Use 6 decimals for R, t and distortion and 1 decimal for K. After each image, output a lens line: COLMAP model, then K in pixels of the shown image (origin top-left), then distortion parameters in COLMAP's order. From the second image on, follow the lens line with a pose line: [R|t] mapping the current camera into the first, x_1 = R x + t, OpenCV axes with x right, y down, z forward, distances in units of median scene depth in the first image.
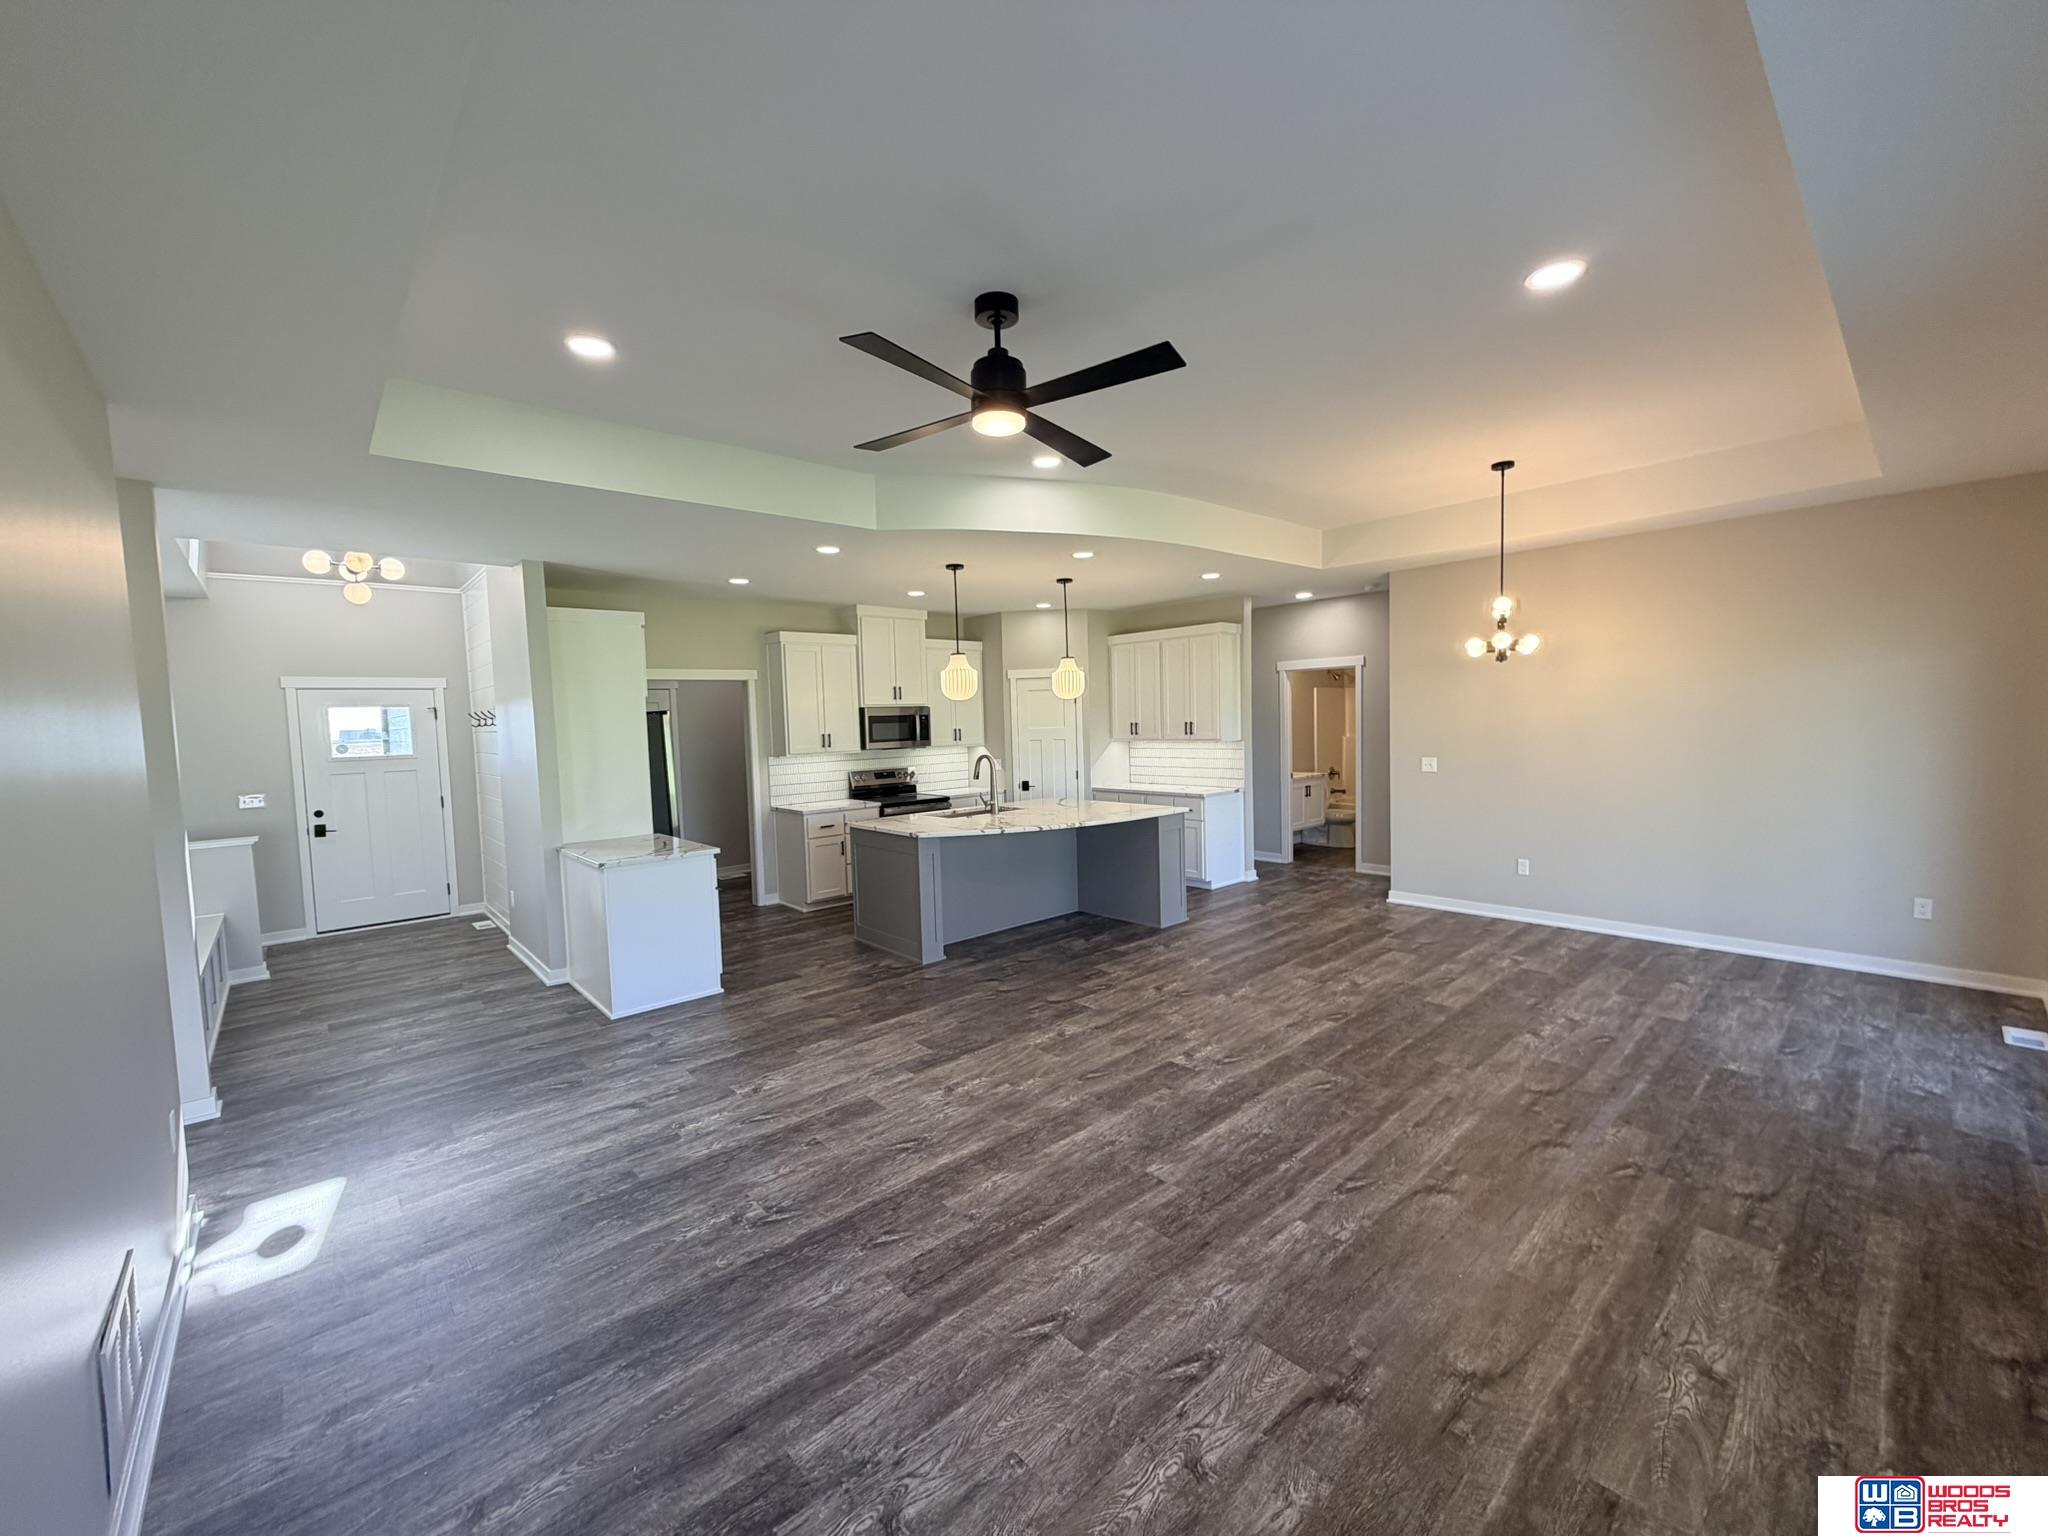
lens RADIAL K [[819.0, 0, 1021.7], [0, 819.0, 760.7], [0, 0, 1]] dist [-0.001313, 0.000867]
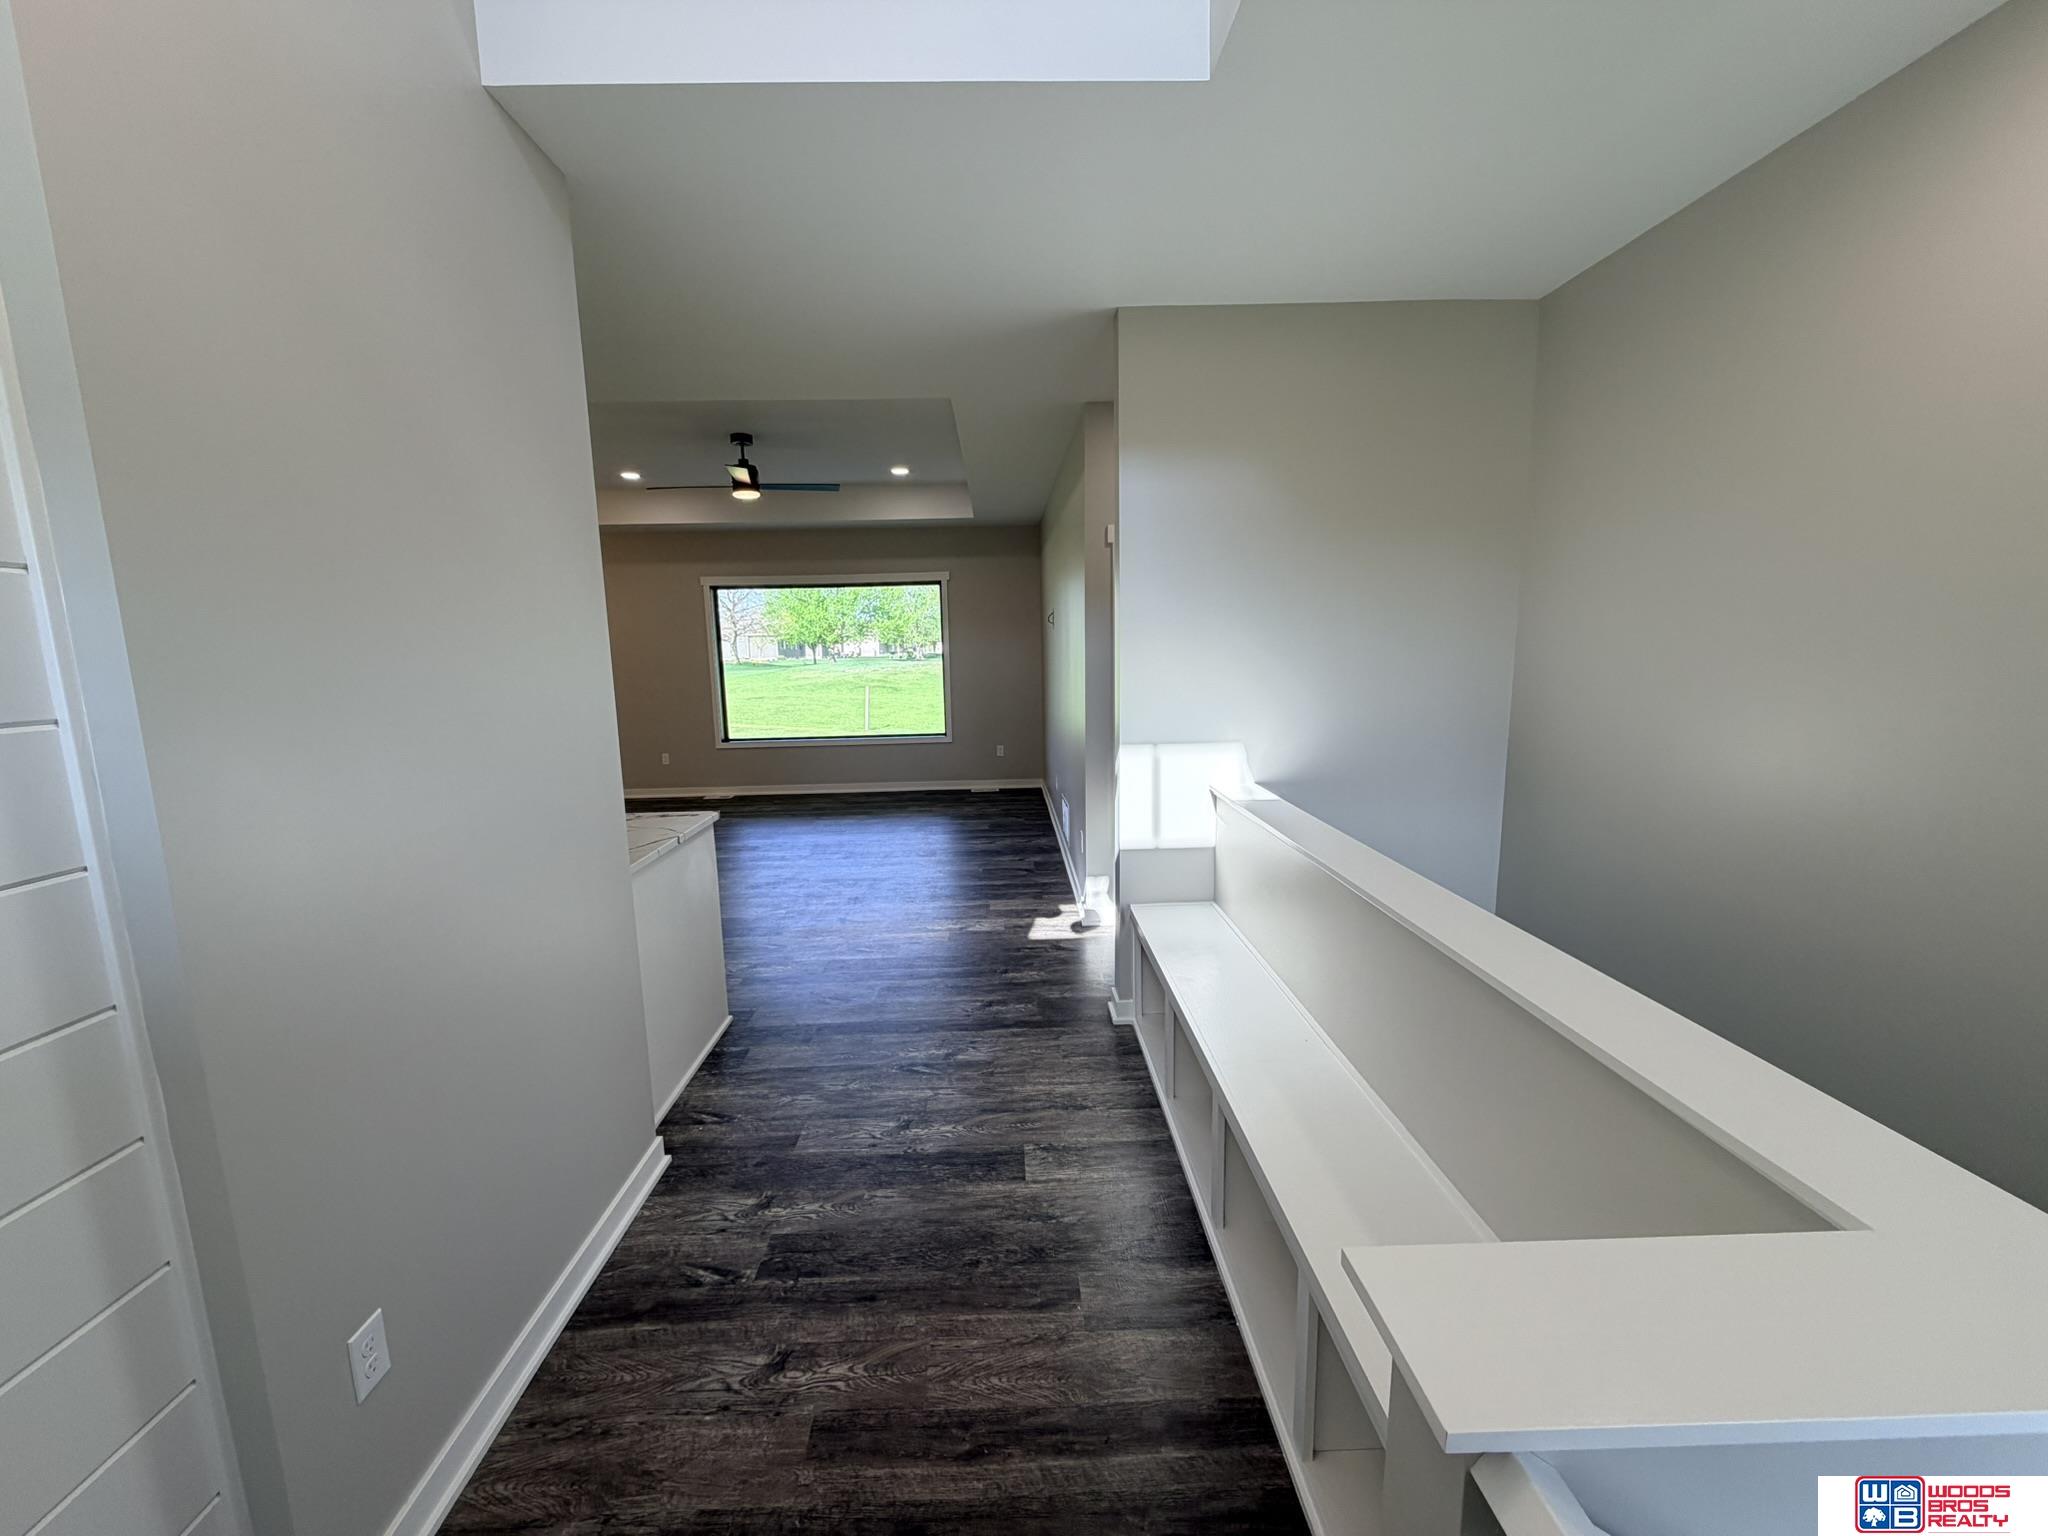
lens RADIAL K [[819.0, 0, 1015.2], [0, 819.0, 778.2], [0, 0, 1]] dist [-0.001313, 0.000867]
pose [[-0.757264, -0.058306, 0.650501, -1.428242], [0.080034, 0.980216, 0.181029, -0.016739], [-0.648186, 0.189149, -0.737616, 1.641073]]
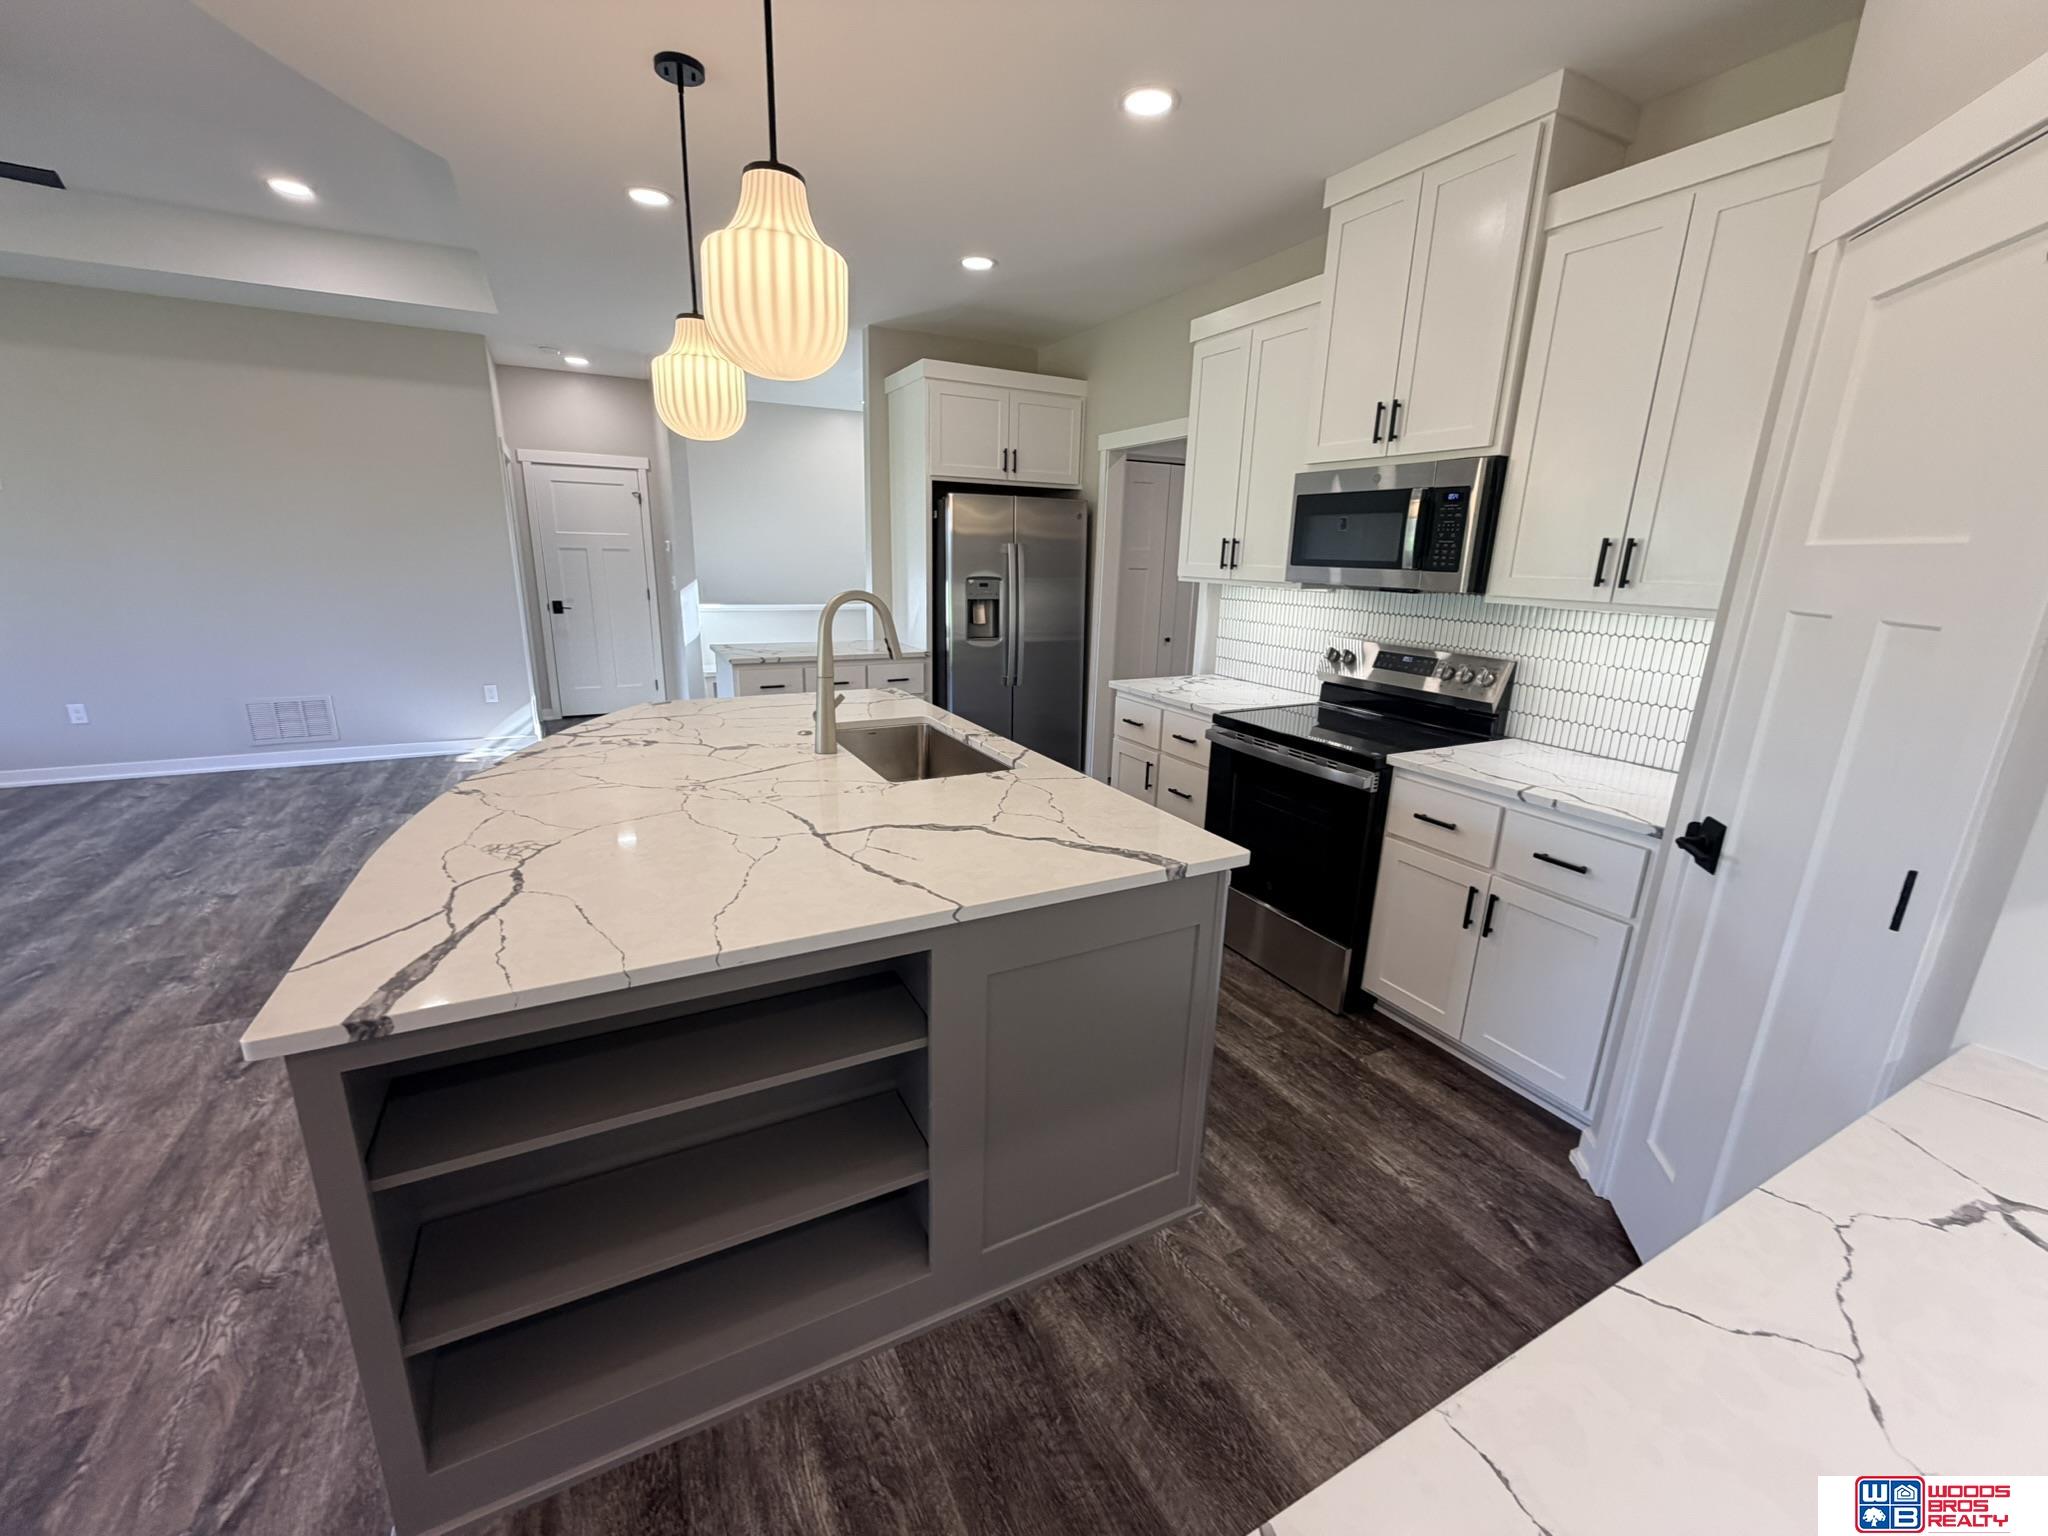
lens RADIAL K [[819.0, 0, 1016.7], [0, 819.0, 768.8], [0, 0, 1]] dist [-0.001313, 0.000867]
pose [[-0.246070, 0.275148, -0.929378, 0.499296], [-0.067098, 0.951725, 0.299529, -0.077391], [0.966927, 0.136064, -0.215729, 1.967595]]
